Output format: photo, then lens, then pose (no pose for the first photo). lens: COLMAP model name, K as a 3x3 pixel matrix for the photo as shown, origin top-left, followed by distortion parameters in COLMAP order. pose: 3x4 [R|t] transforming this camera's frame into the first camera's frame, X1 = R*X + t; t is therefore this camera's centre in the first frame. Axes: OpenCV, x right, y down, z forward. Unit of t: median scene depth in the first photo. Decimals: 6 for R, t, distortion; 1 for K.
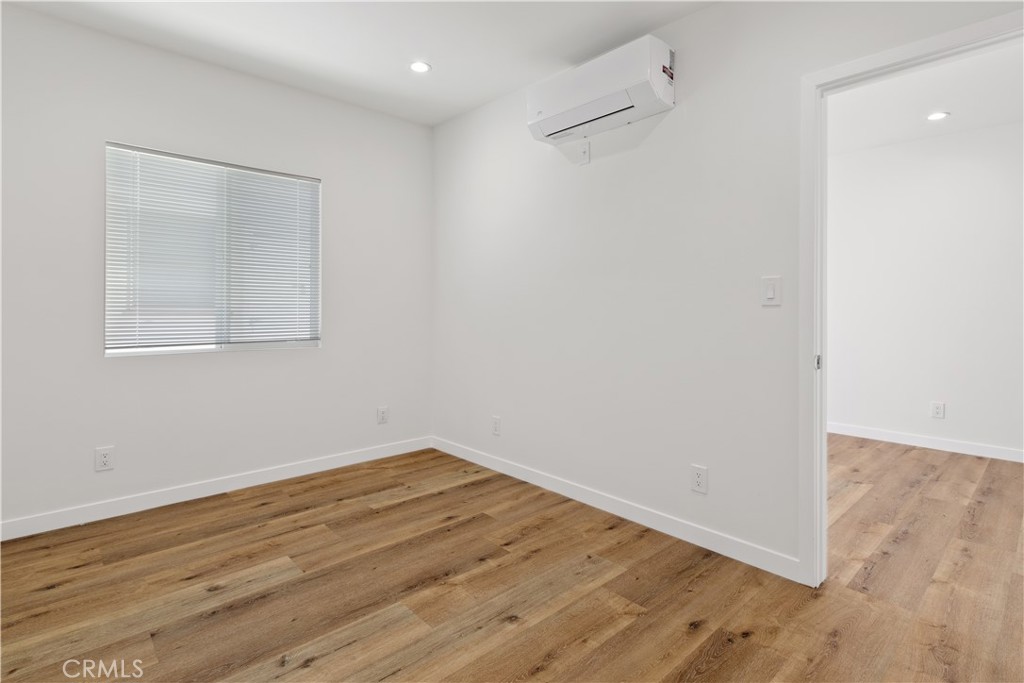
lens RADIAL K [[475.4, 0, 505.5], [0, 475.4, 315.0], [0, 0, 1]] dist [0.000607, -0.001058]
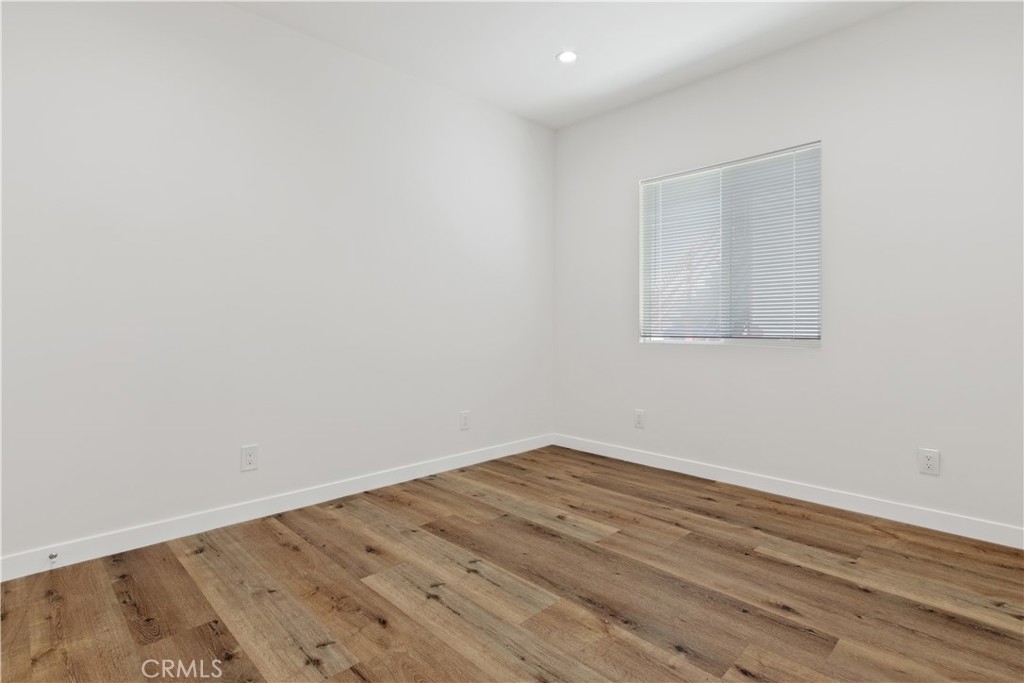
lens RADIAL K [[475.4, 0, 505.5], [0, 475.4, 315.0], [0, 0, 1]] dist [0.000607, -0.001058]
pose [[0.095373, -0.015266, -0.995325, 0.505827], [-0.011079, 0.999804, -0.016396, 0.048947], [0.995380, 0.012591, 0.095185, 0.577444]]
